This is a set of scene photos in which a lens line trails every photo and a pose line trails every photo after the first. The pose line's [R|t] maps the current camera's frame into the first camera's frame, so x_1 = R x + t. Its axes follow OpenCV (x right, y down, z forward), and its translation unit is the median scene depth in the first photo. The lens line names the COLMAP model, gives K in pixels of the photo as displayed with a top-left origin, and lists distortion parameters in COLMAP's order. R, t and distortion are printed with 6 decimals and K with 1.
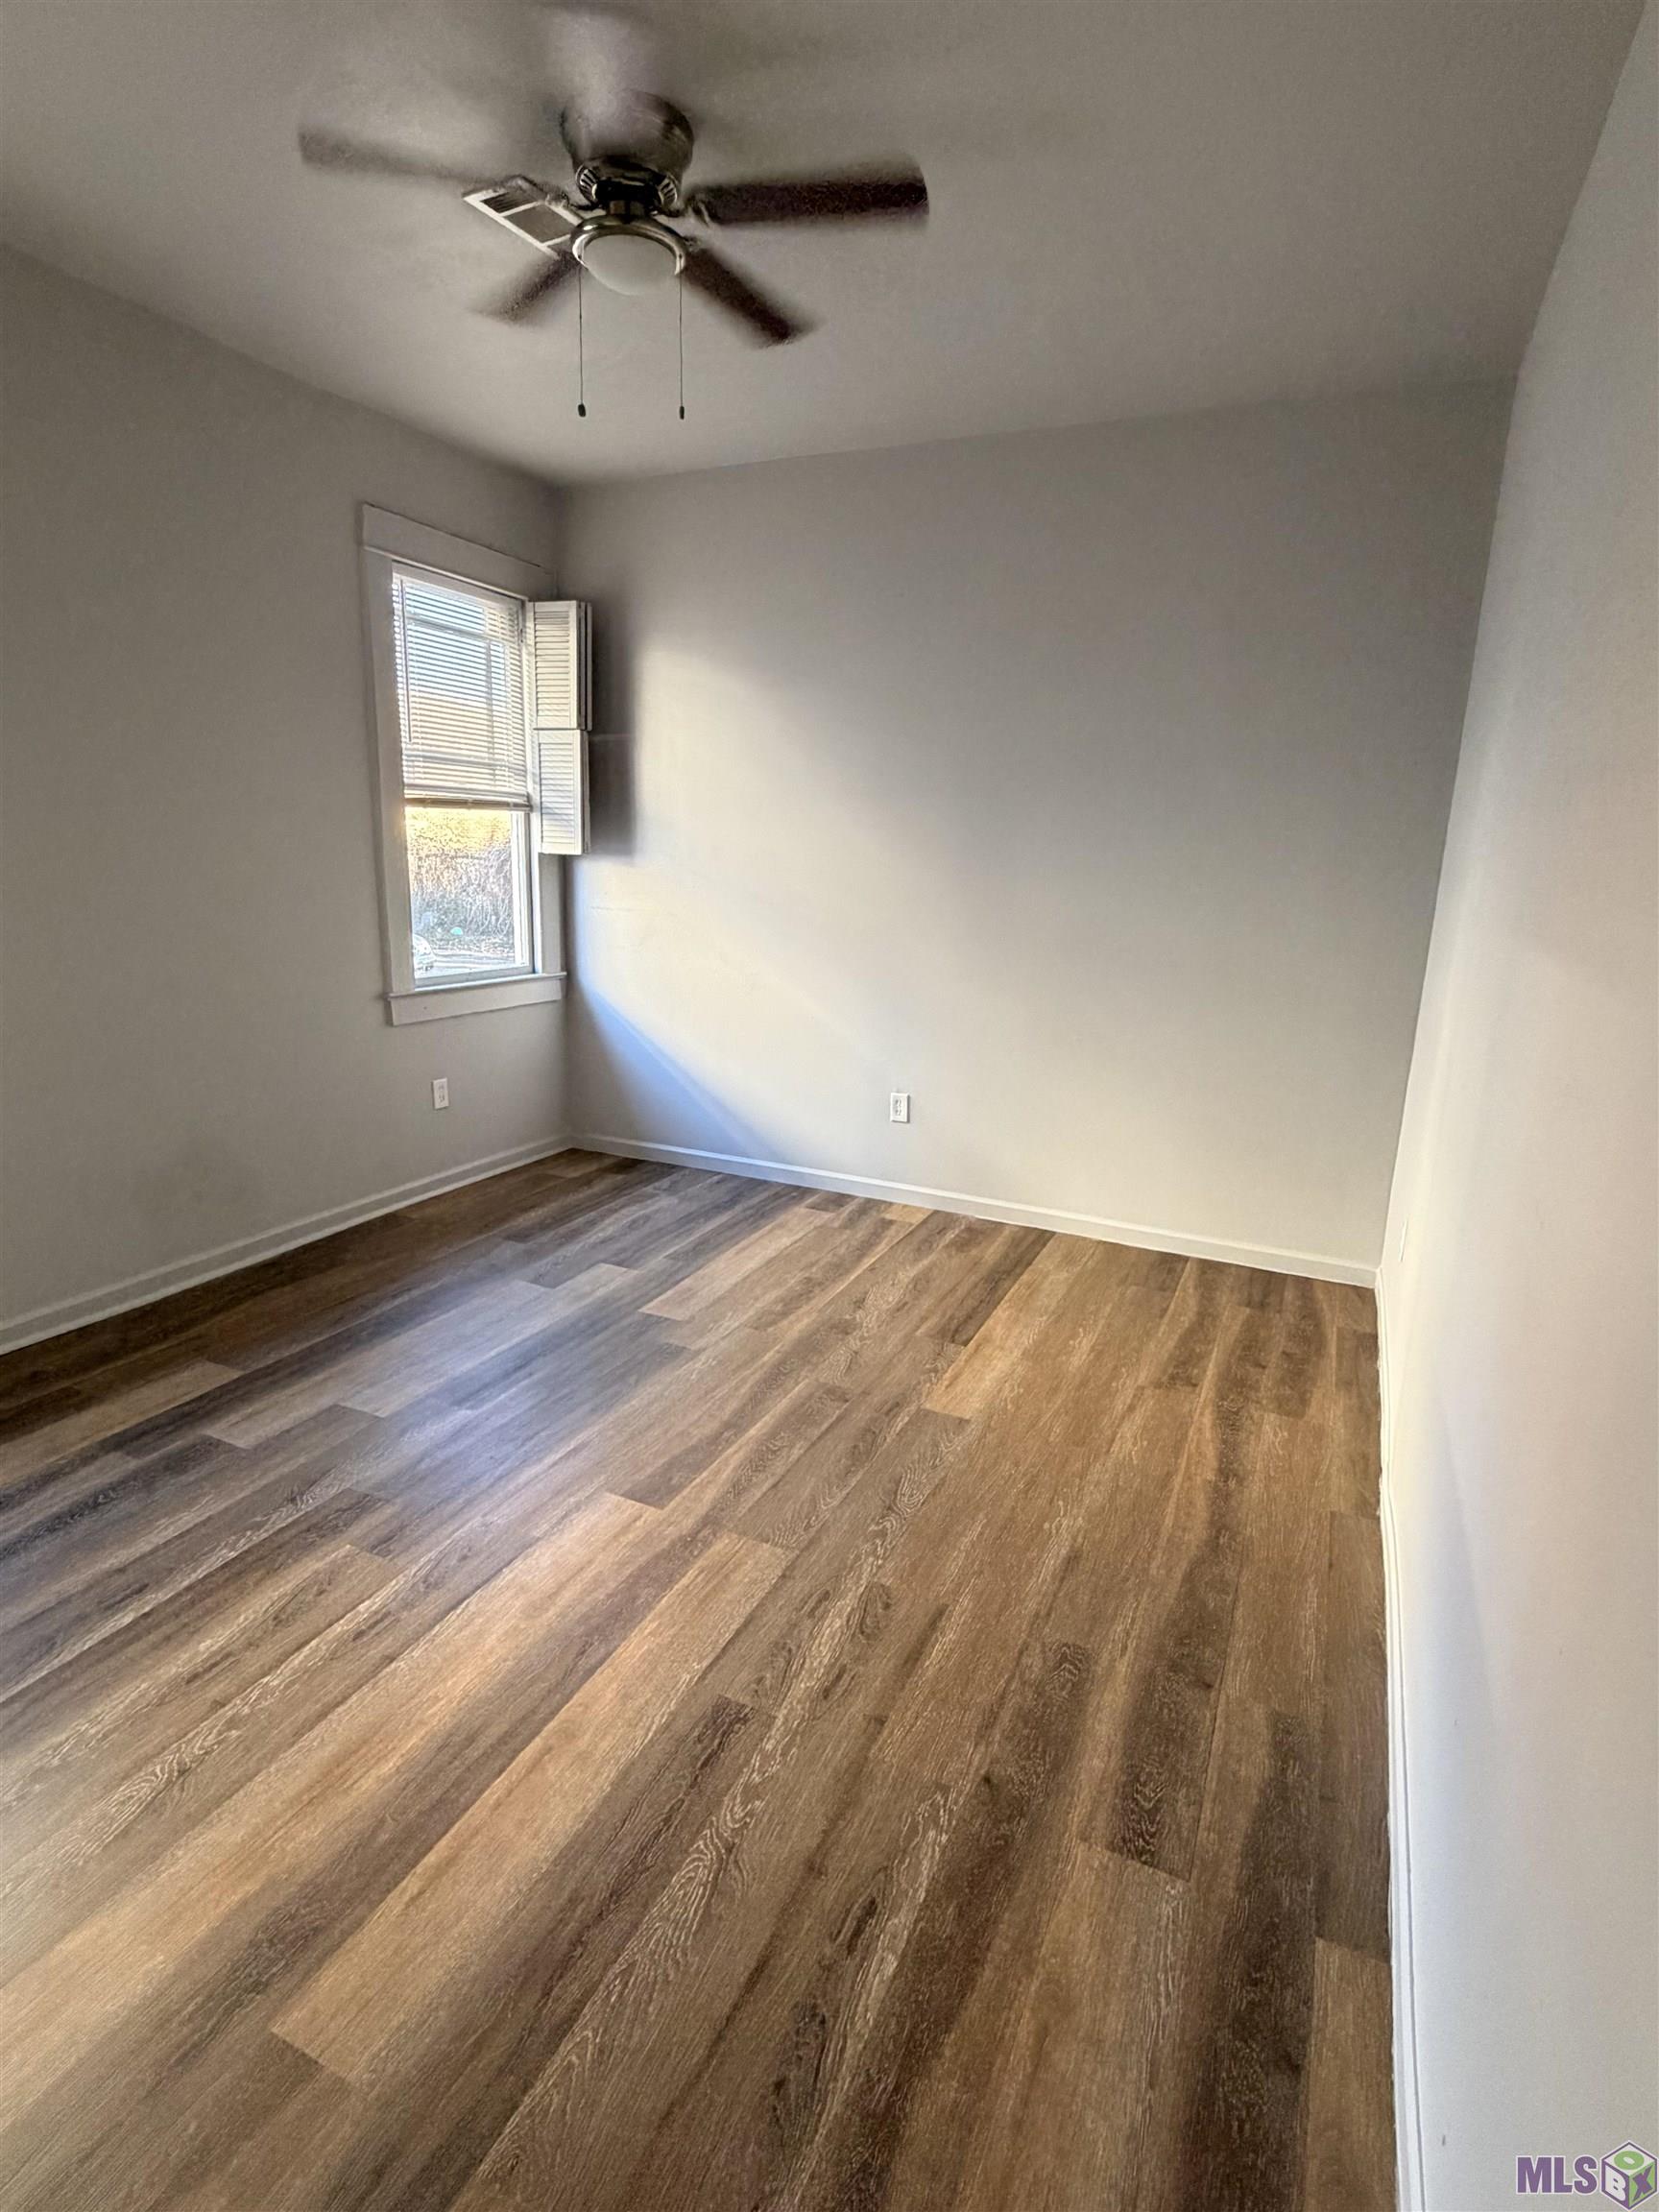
lens RADIAL K [[1104.8, 0, 829.5], [0, 1104.8, 1106.0], [0, 0, 1]] dist [-0.000283, -0.000662]
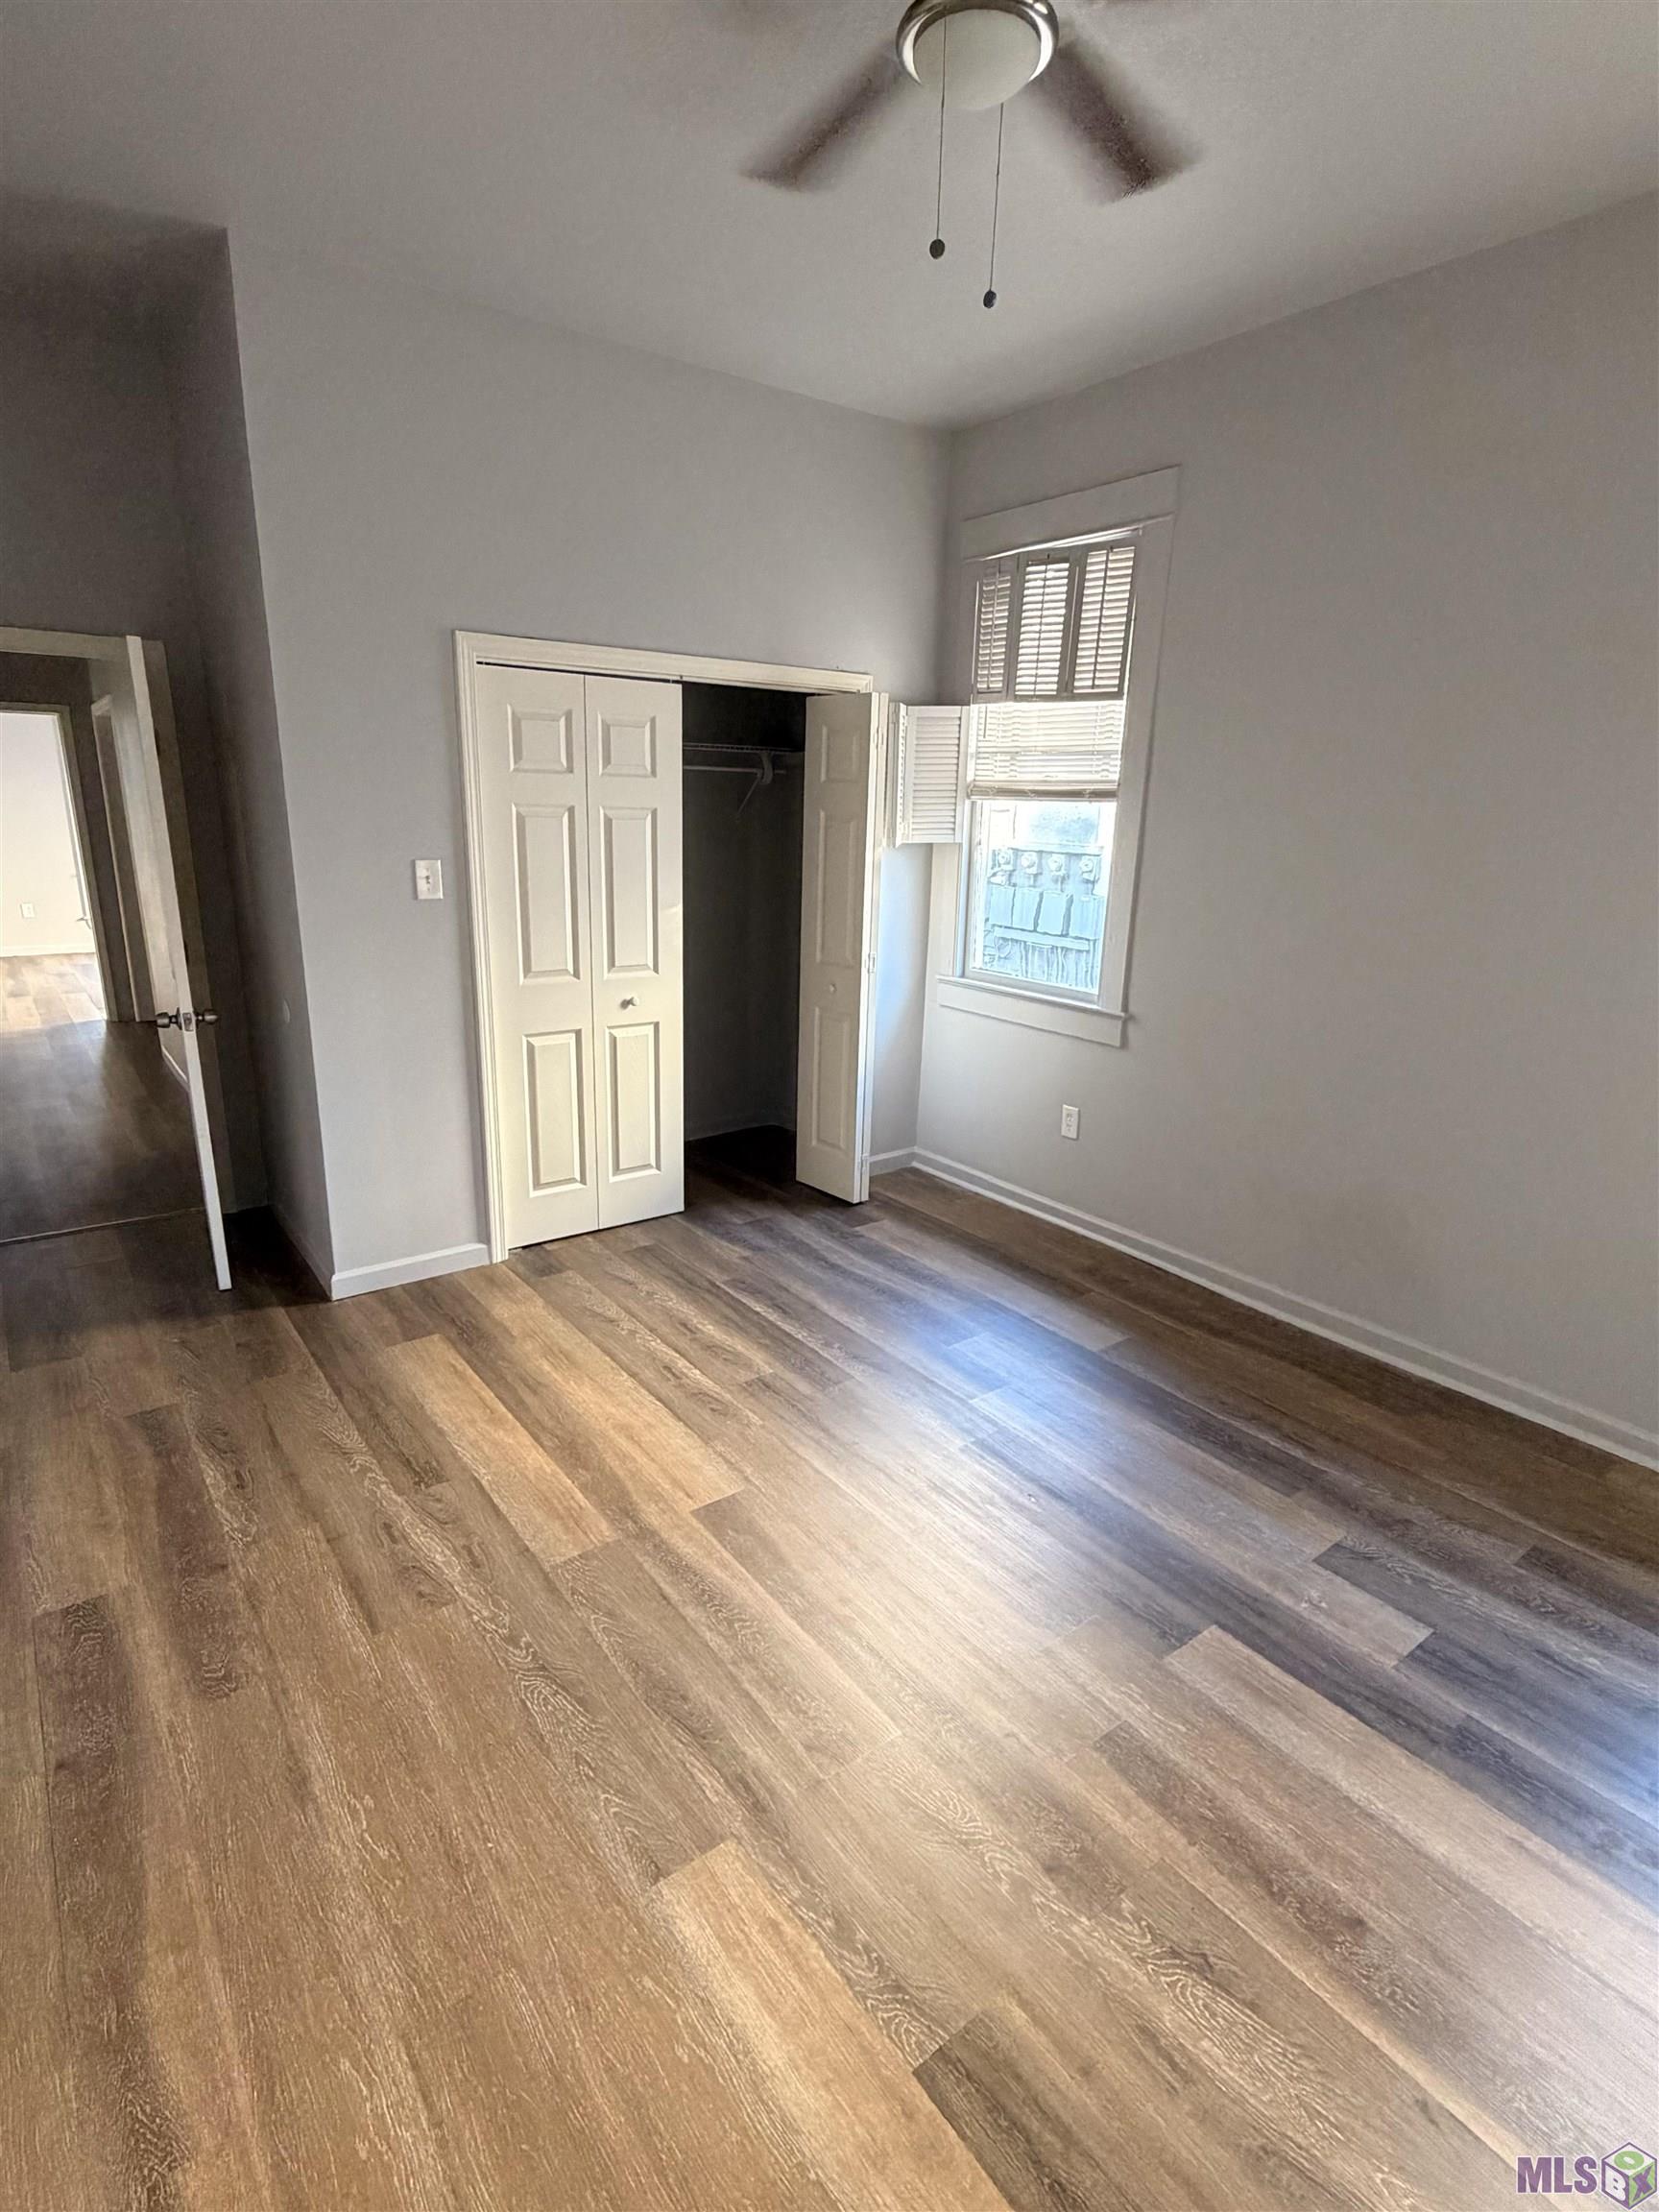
lens RADIAL K [[1104.8, 0, 829.5], [0, 1104.8, 1106.0], [0, 0, 1]] dist [-0.000283, -0.000662]
pose [[-0.468757, 0.194860, -0.861566, 0.672771], [-0.243052, 0.909263, 0.337886, -0.393438], [0.849231, 0.367791, -0.378862, 1.566260]]
